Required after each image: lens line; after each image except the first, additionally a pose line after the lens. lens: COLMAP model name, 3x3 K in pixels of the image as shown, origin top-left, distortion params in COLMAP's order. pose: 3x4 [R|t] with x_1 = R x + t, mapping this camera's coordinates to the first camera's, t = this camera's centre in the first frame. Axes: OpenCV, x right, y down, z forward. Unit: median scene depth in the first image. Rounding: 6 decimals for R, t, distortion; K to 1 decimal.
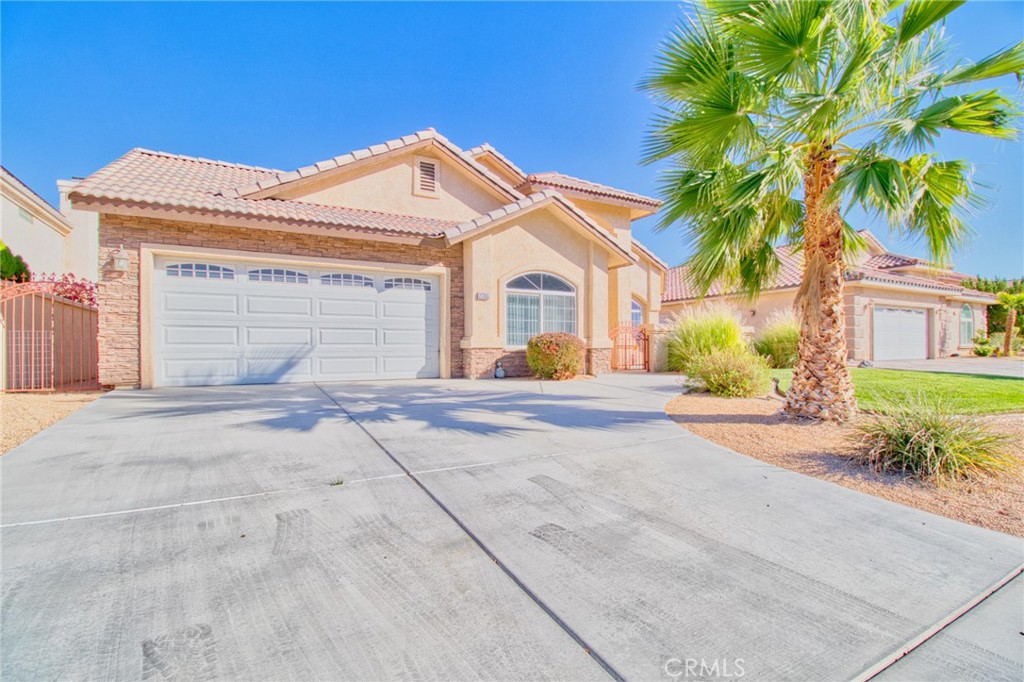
lens RADIAL K [[482.9, 0, 518.1], [0, 482.9, 348.7], [0, 0, 1]] dist [0.000323, -0.010324]
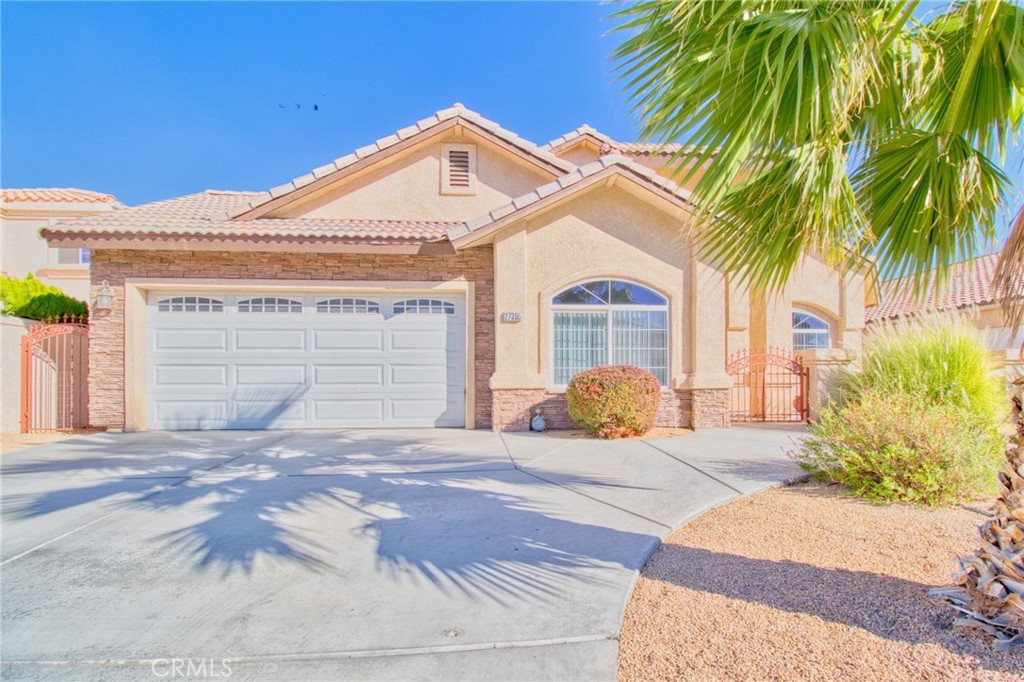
lens RADIAL K [[495.1, 0, 516.1], [0, 495.1, 382.7], [0, 0, 1]] dist [0.002351, -0.009725]
pose [[0.909862, -0.000514, -0.414911, 0.247632], [-0.000071, 0.999999, -0.001395, -0.009609], [0.414912, 0.001299, 0.909861, 0.336432]]
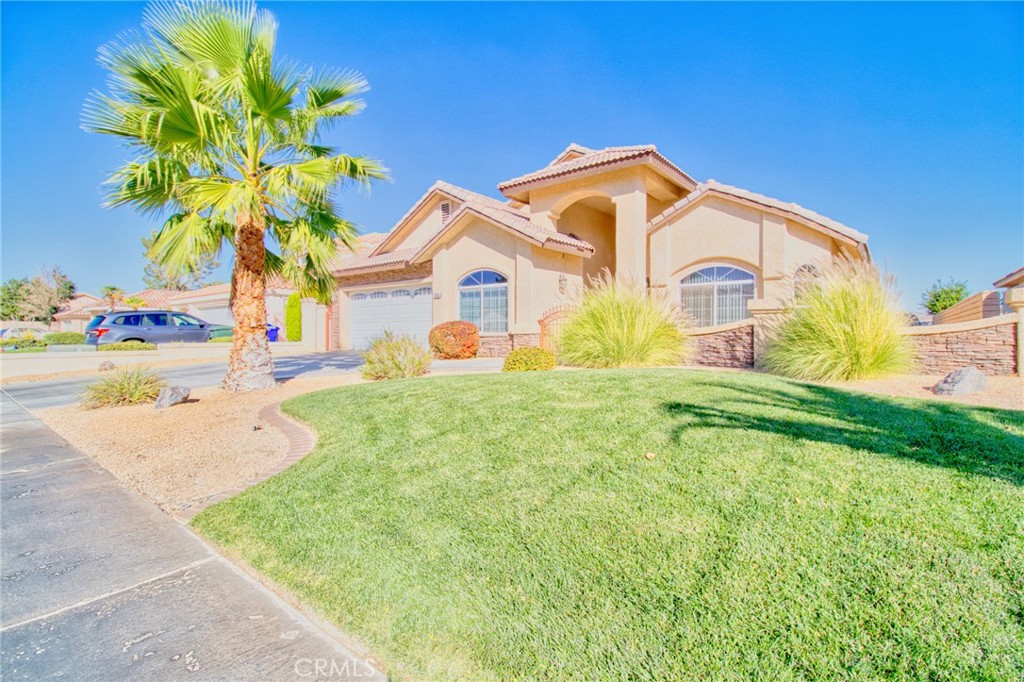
lens RADIAL K [[475.8, 0, 519.3], [0, 475.8, 338.1], [0, 0, 1]] dist [-0.004834, -0.009706]
pose [[0.381386, 0.014480, -0.924302, 1.309585], [-0.001459, 0.999886, 0.015062, -0.008508], [0.924415, -0.004396, 0.381364, 0.716369]]
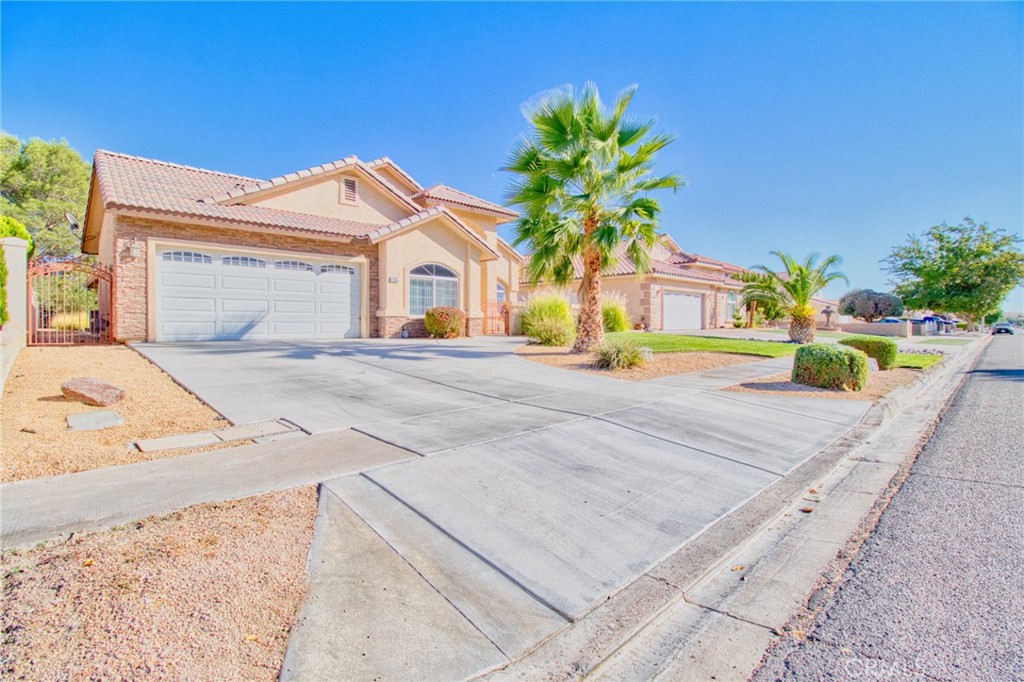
lens RADIAL K [[480.3, 0, 518.1], [0, 480.3, 327.0], [0, 0, 1]] dist [-0.000051, -0.013831]
pose [[0.963535, 0.003665, 0.267557, -0.100201], [-0.005518, 0.999966, 0.006174, 0.019077], [-0.267525, -0.007426, 0.963522, -0.465712]]
